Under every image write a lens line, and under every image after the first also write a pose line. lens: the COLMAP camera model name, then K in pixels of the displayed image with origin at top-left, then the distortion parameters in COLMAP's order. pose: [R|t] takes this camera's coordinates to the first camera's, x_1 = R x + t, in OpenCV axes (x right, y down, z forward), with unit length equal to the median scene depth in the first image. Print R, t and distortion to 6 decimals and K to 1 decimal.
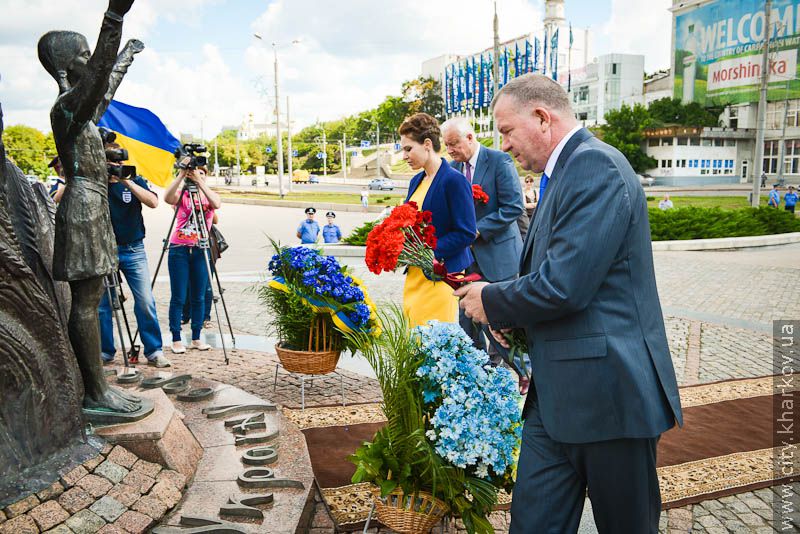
lens RADIAL K [[661.5, 0, 402.1], [0, 661.5, 265.3], [0, 0, 1]] dist [-0.025209, -0.003543]
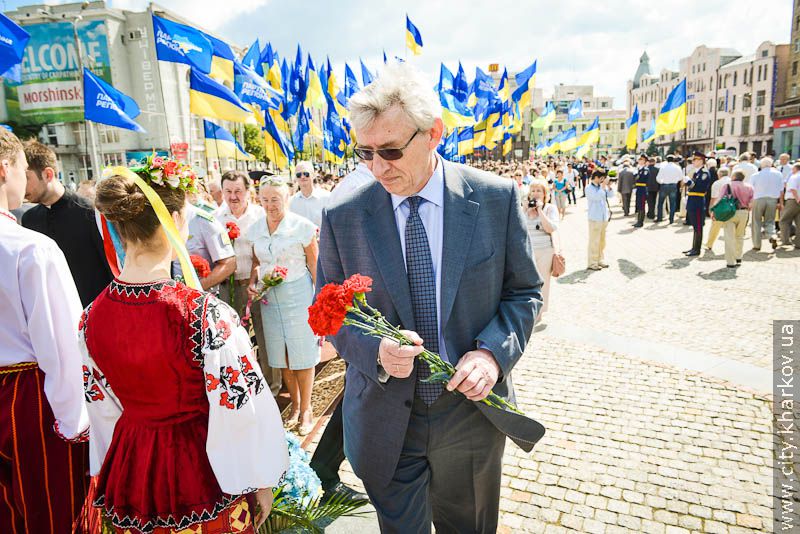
lens RADIAL K [[537.3, 0, 402.9], [0, 537.3, 265.6], [0, 0, 1]] dist [-0.018216, -0.000306]
pose [[0.507817, -0.182470, 0.841919, -0.185701], [0.167275, 0.979595, 0.111414, -0.053346], [-0.845069, 0.084254, 0.527977, 0.159651]]
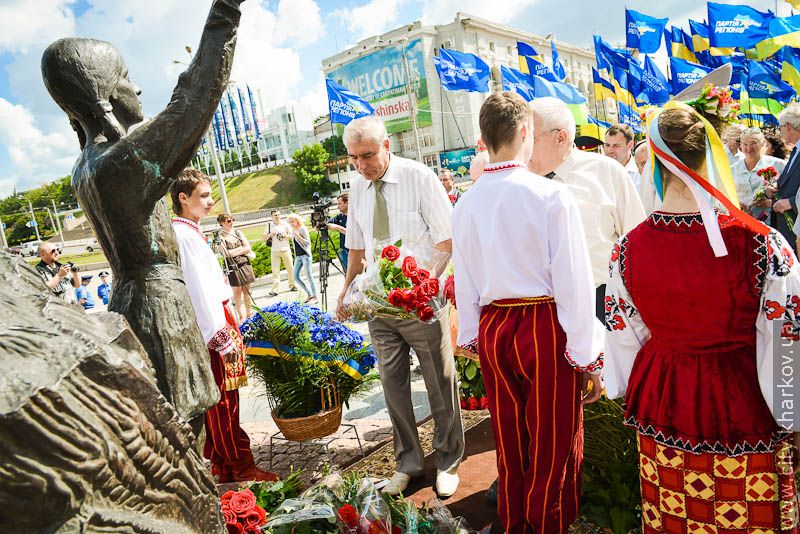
lens RADIAL K [[537.3, 0, 402.9], [0, 537.3, 265.6], [0, 0, 1]] dist [-0.018216, -0.000306]
pose [[0.868173, -0.200037, 0.454159, -0.270078], [0.211657, 0.977005, 0.025721, -0.049622], [-0.448861, 0.073796, 0.890549, 0.221327]]
